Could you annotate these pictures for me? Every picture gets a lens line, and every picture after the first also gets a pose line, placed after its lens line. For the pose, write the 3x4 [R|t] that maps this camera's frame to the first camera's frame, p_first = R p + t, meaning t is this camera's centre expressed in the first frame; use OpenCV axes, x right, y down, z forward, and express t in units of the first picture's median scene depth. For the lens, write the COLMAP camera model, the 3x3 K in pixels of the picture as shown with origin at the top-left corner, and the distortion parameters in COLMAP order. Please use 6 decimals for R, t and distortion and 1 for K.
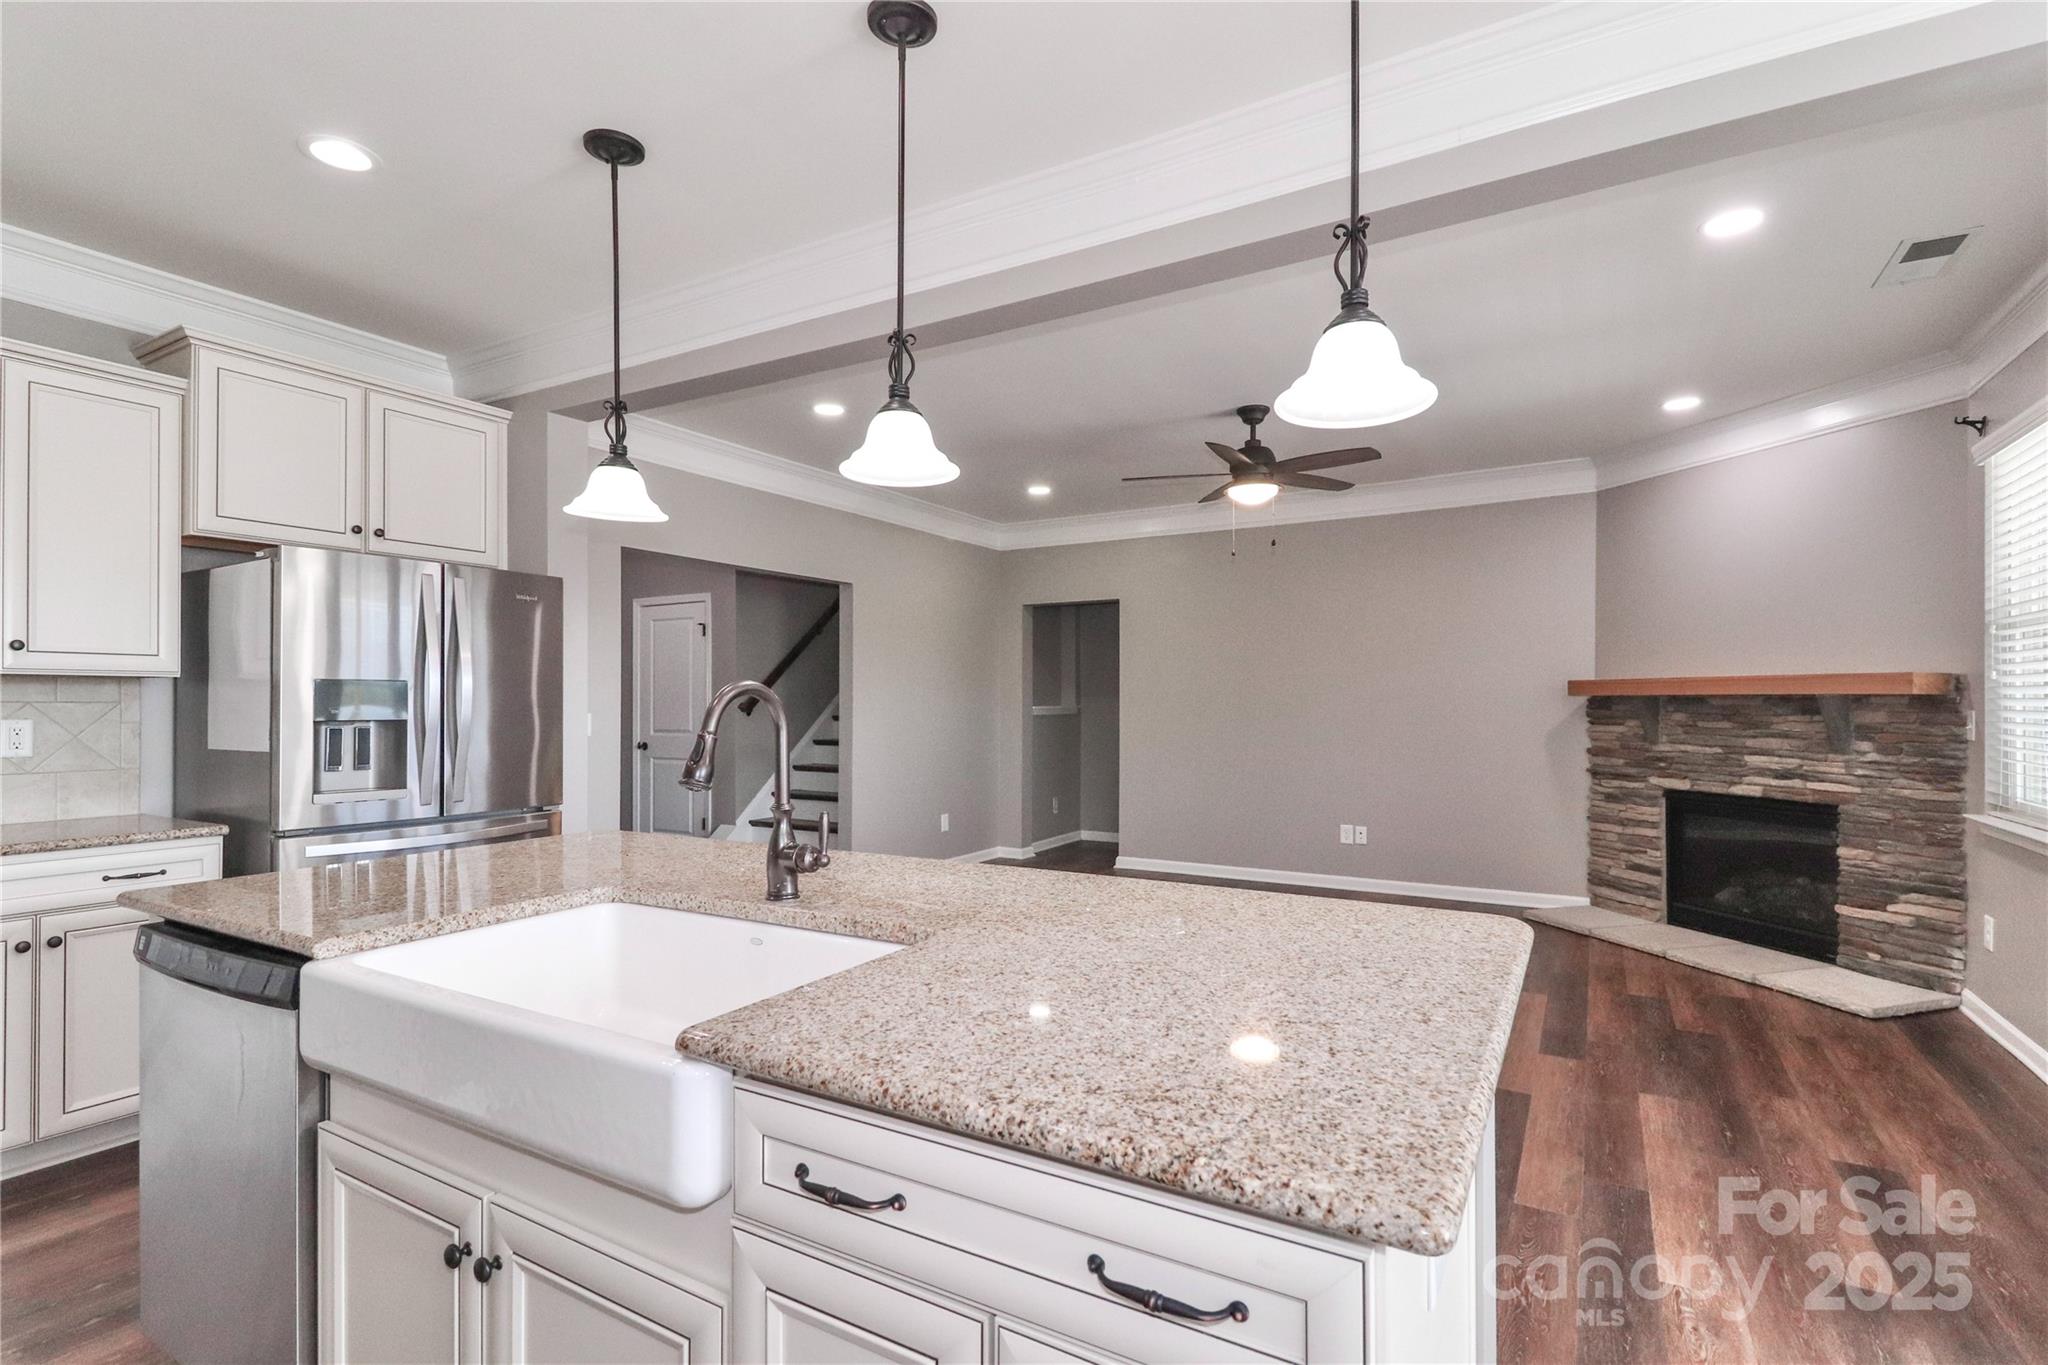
lens RADIAL K [[959.4, 0, 1032.9], [0, 959.4, 701.9], [0, 0, 1]] dist [-0.002125, -0.001035]
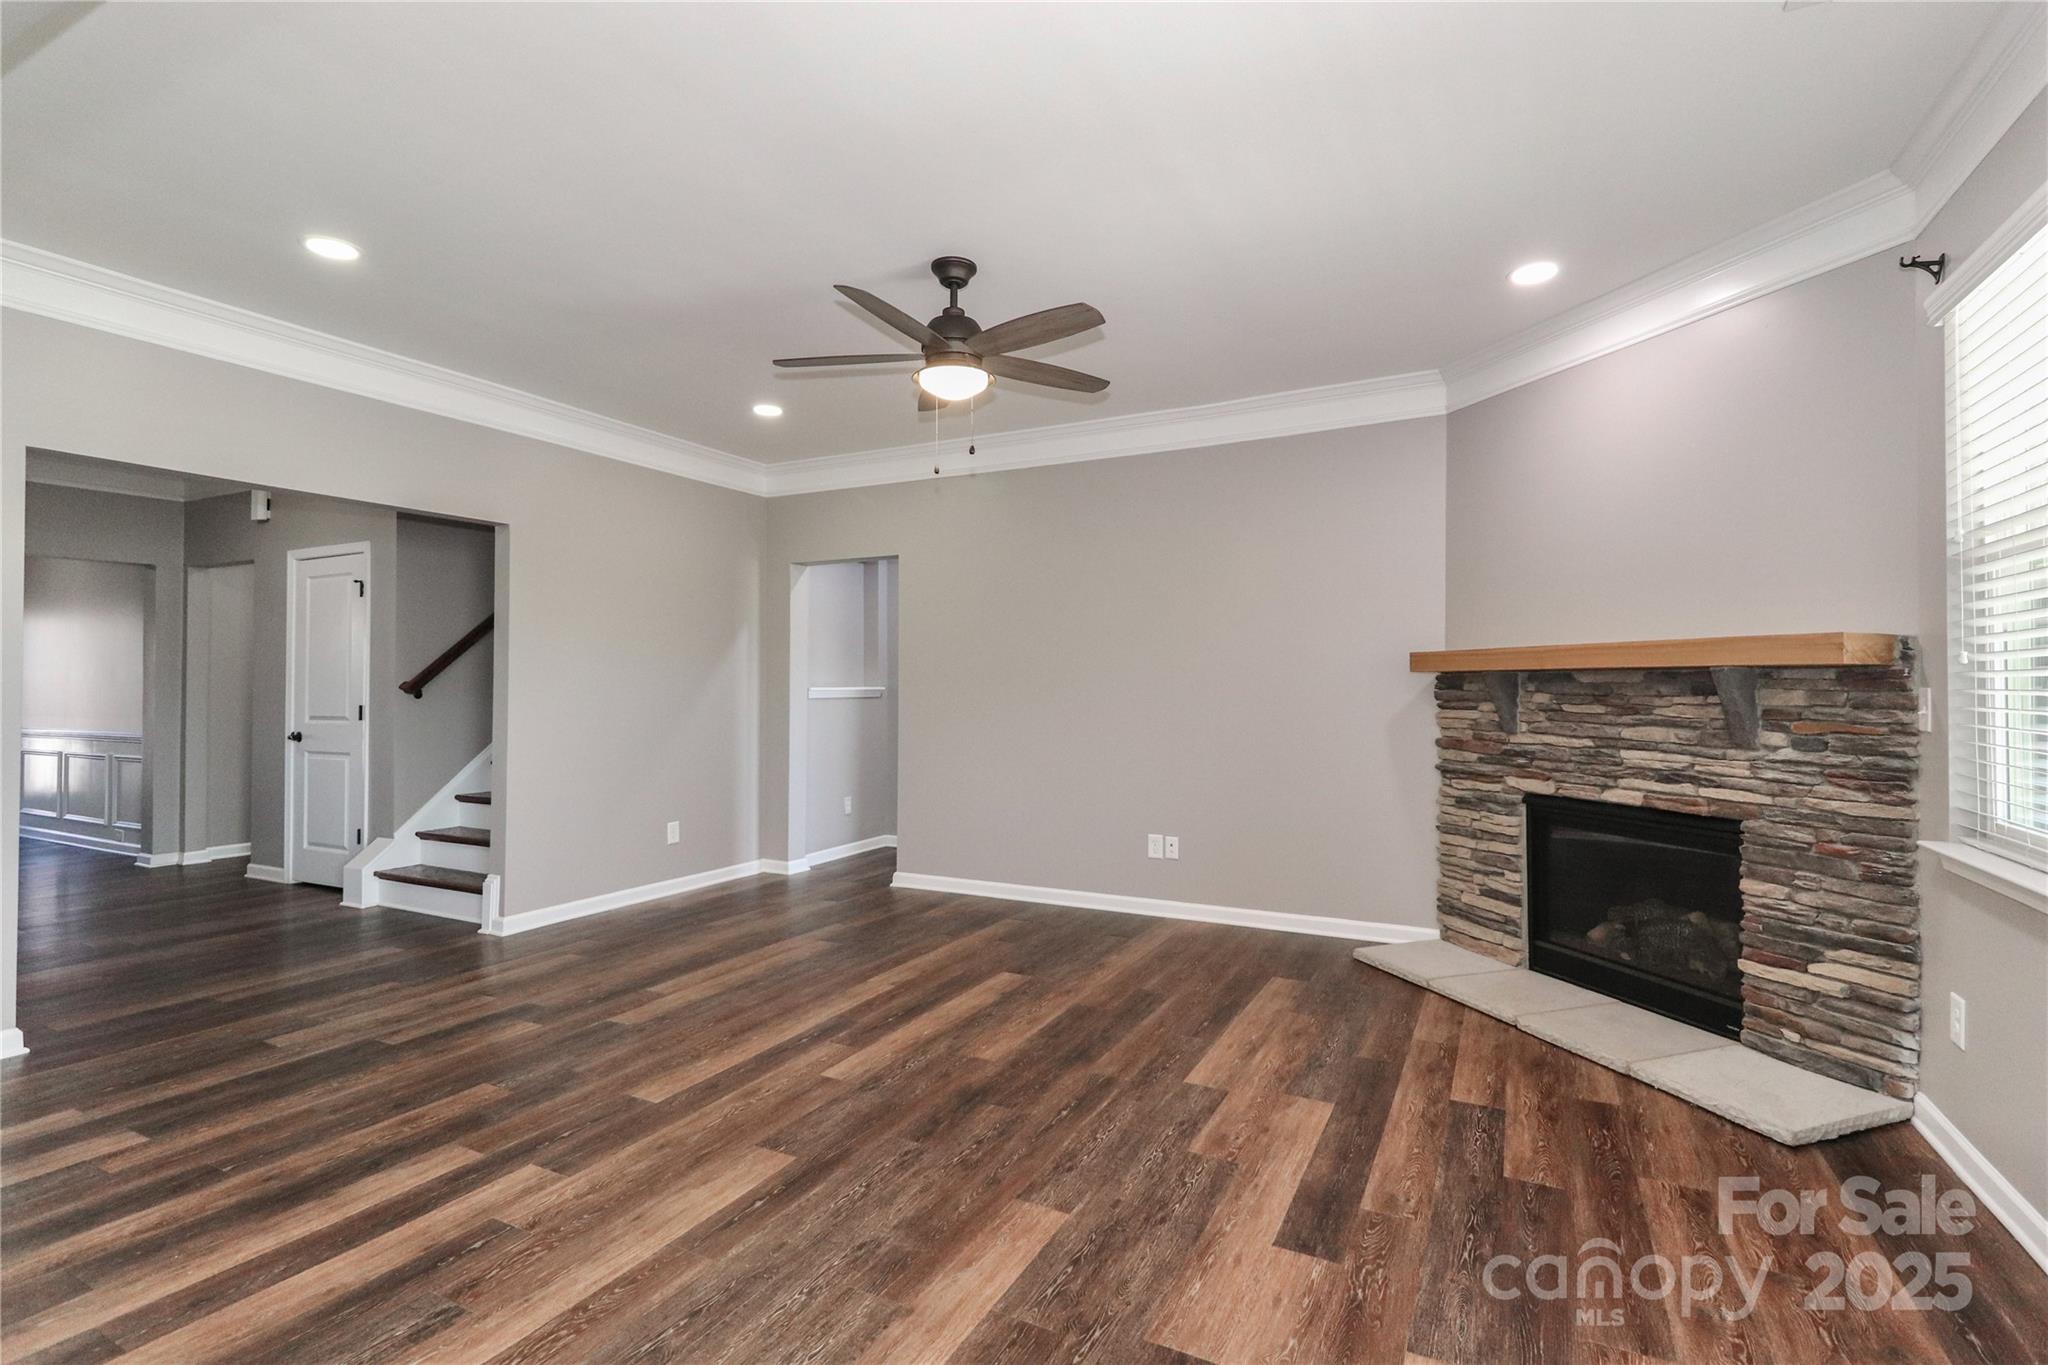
lens RADIAL K [[951.6, 0, 1038.1], [0, 951.6, 678.2], [0, 0, 1]] dist [0.002275, -0.001006]
pose [[0.998154, 0.001907, 0.060710, 0.267545], [-0.001314, 0.999951, -0.009808, 0.008596], [-0.060725, 0.009710, 0.998107, 0.313434]]
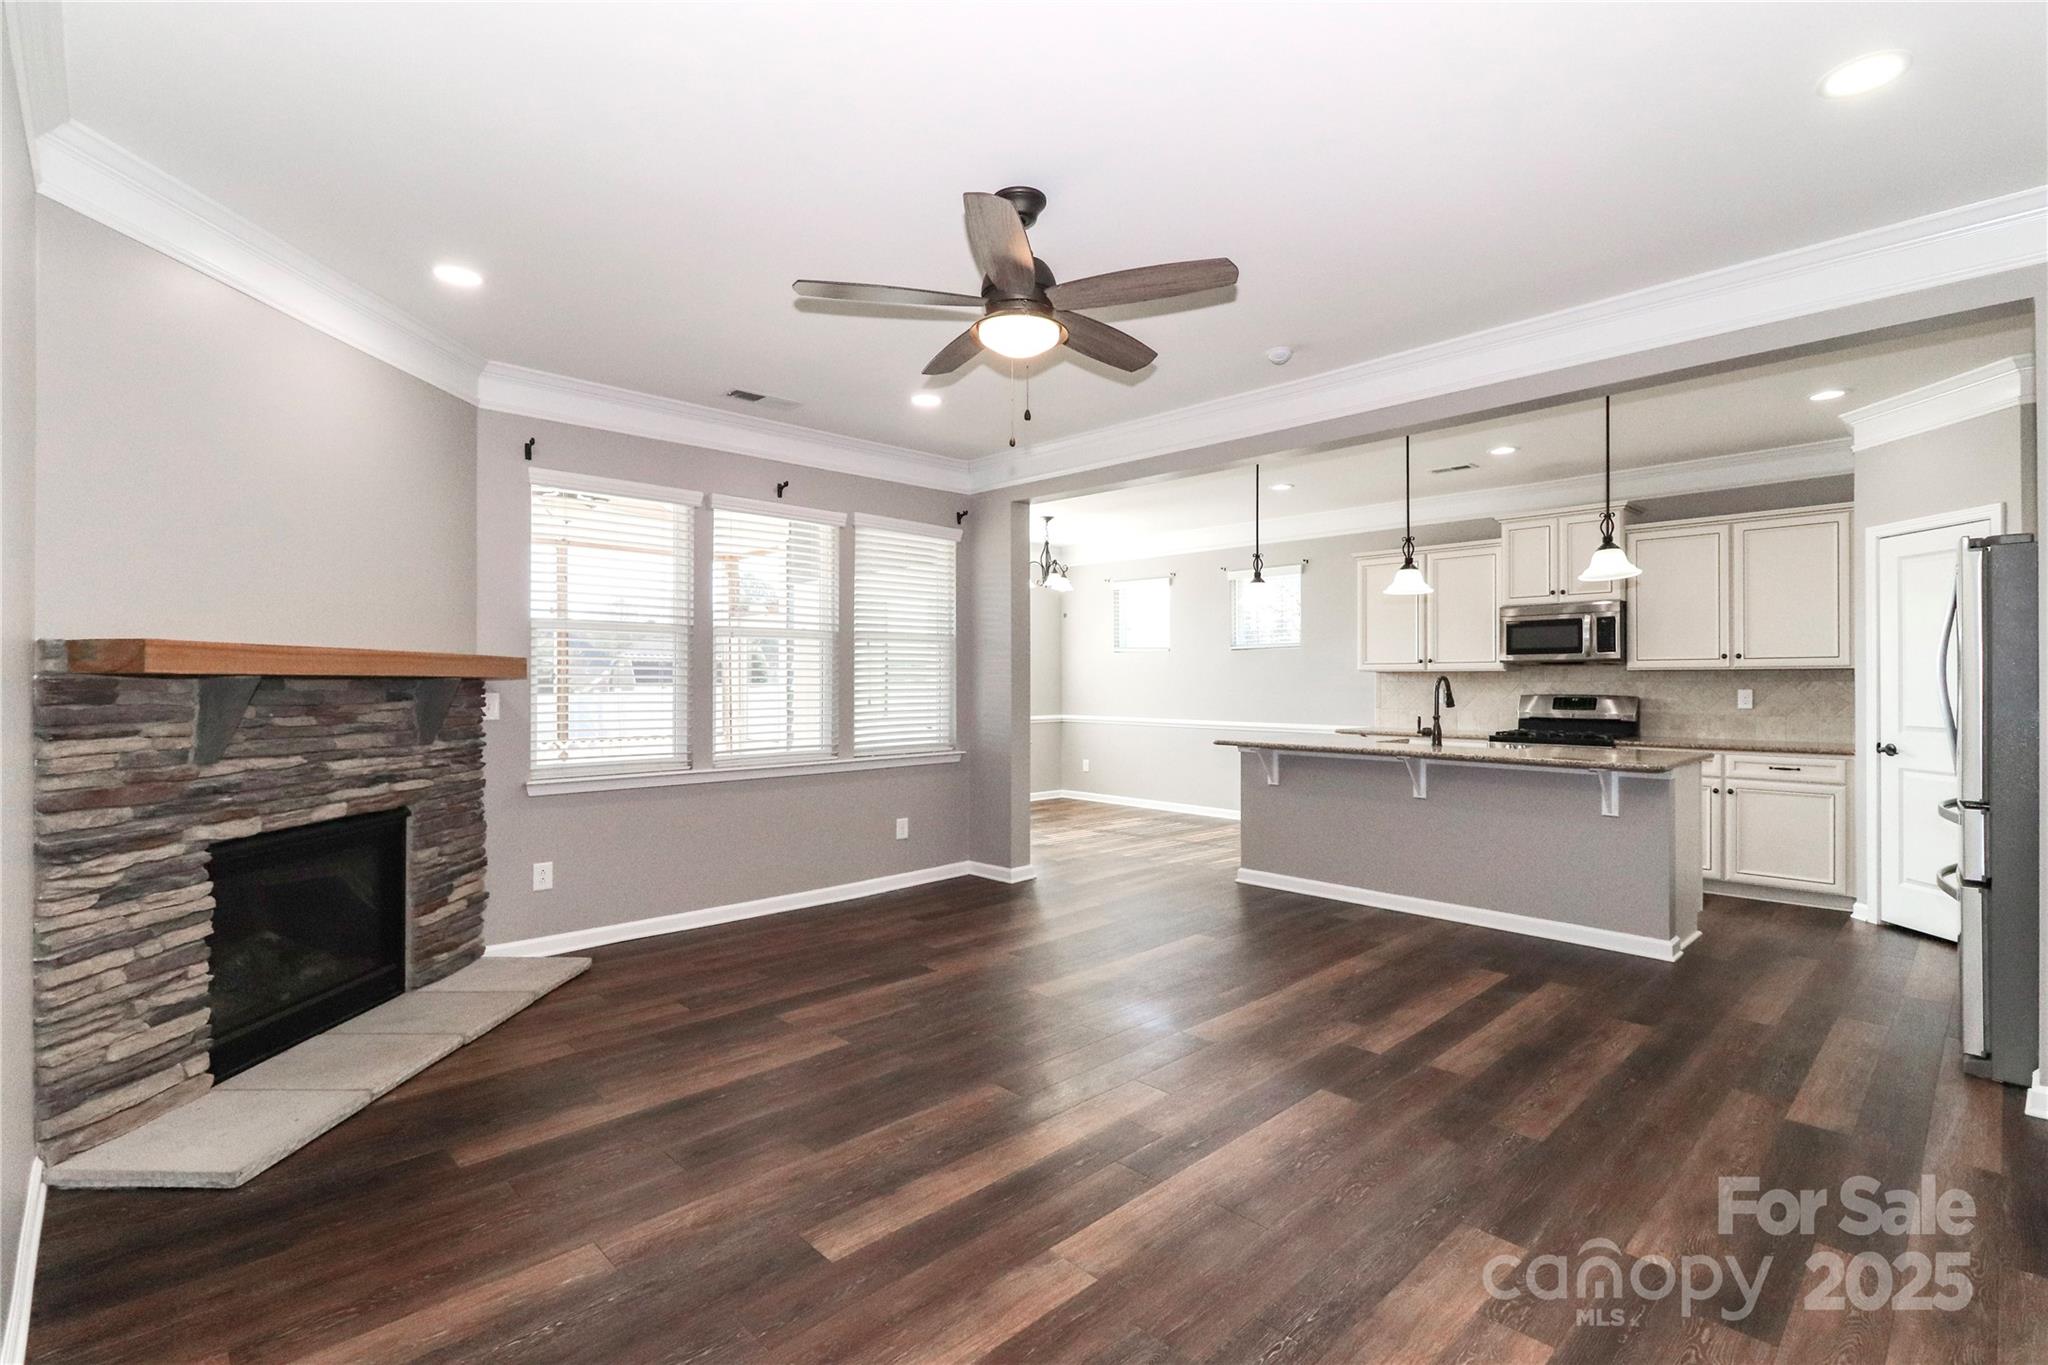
lens RADIAL K [[951.6, 0, 1038.1], [0, 951.6, 678.2], [0, 0, 1]] dist [0.002275, -0.001006]
pose [[-0.965901, 0.004552, 0.258871, 0.068378], [0.003418, 0.999982, -0.004833, -0.000612], [-0.258888, -0.003783, -0.965900, 1.676657]]
